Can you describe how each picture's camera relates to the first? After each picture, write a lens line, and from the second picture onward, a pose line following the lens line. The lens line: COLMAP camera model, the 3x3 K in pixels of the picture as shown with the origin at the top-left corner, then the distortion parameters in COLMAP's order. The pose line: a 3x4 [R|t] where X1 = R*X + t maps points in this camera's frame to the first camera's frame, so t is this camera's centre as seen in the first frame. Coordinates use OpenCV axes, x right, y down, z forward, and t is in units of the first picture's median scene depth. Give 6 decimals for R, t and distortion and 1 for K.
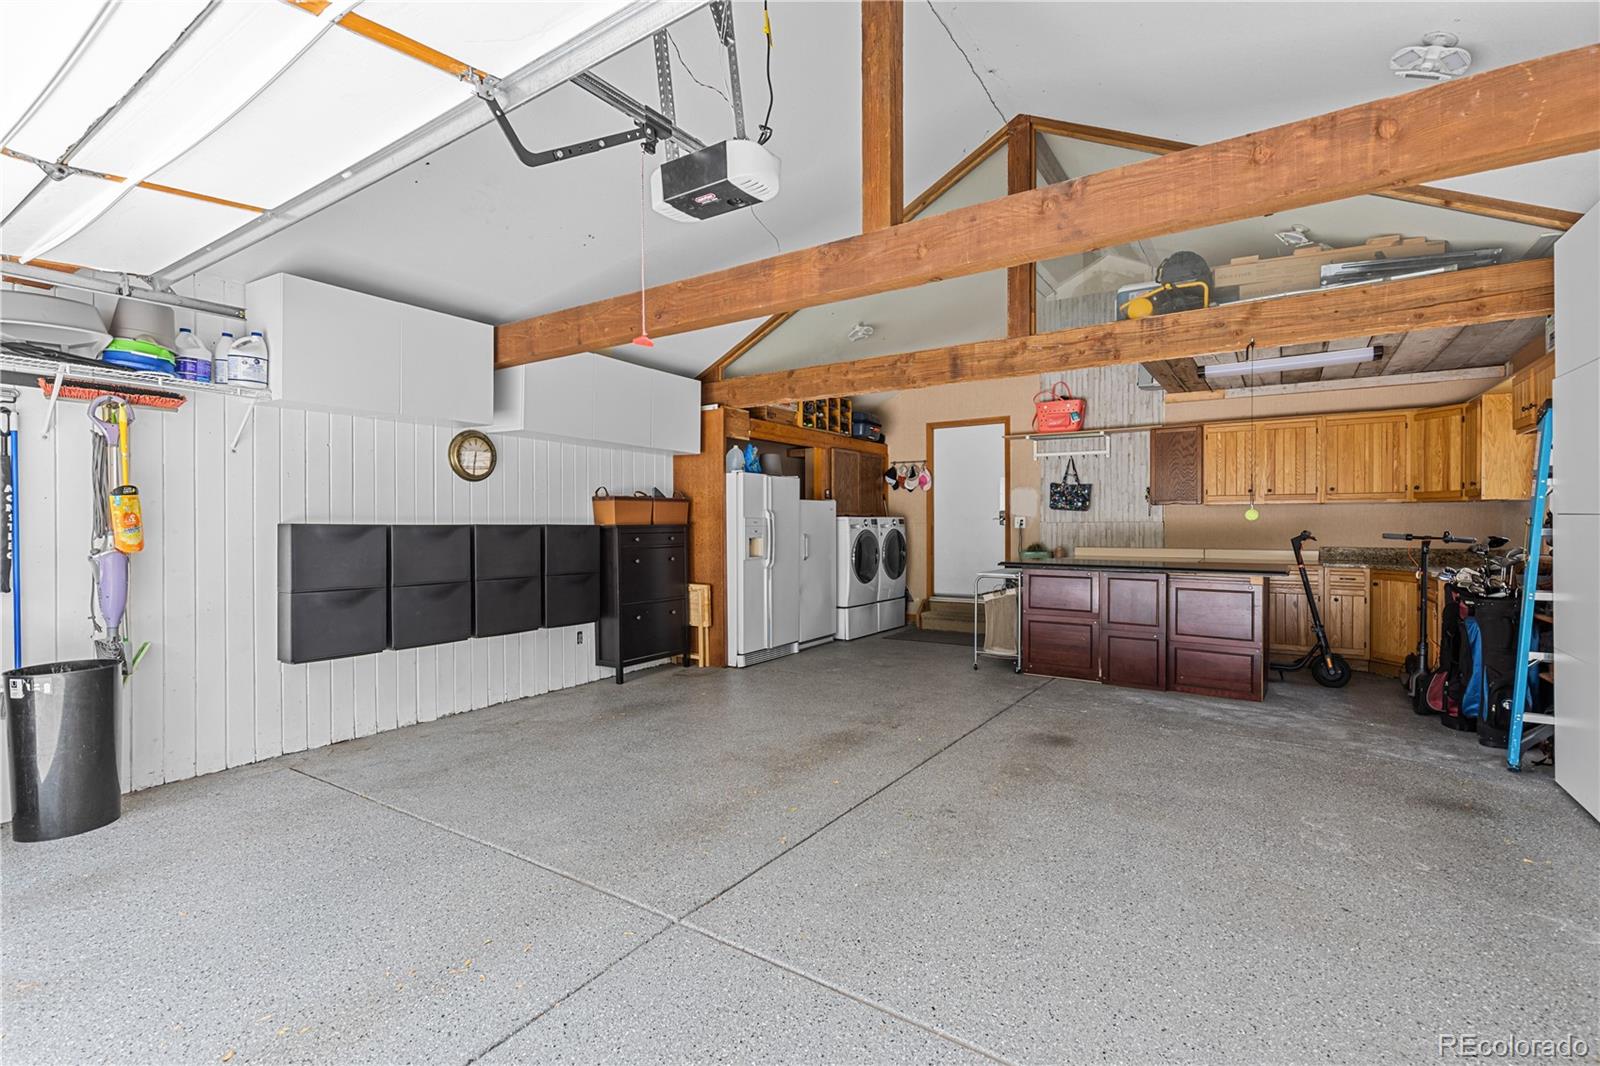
lens RADIAL K [[721.2, 0, 800.0], [0, 721.2, 533.0], [0, 0, 1]] dist [0.004541, 0.000030]
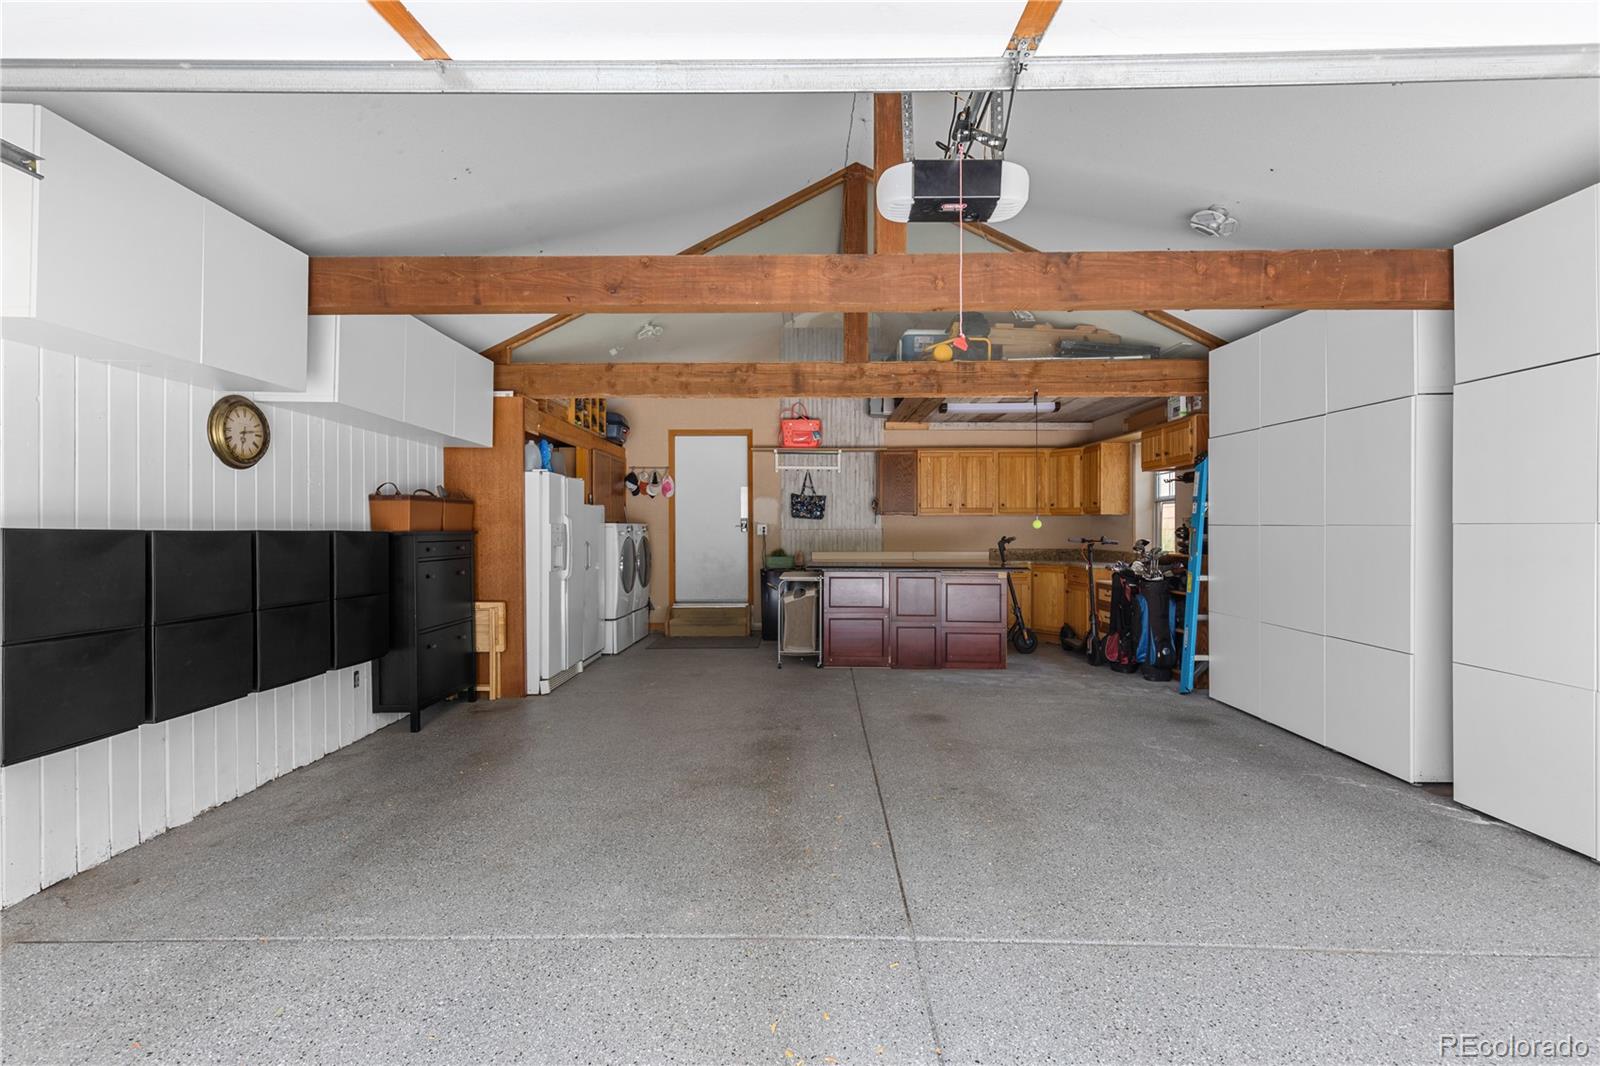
lens RADIAL K [[721.2, 0, 800.0], [0, 721.2, 533.0], [0, 0, 1]] dist [0.004541, 0.000030]
pose [[0.841893, 0.000285, 0.539645, -0.295022], [0.005085, 0.999951, -0.008461, -0.000326], [-0.539621, 0.009867, 0.841850, 0.093146]]
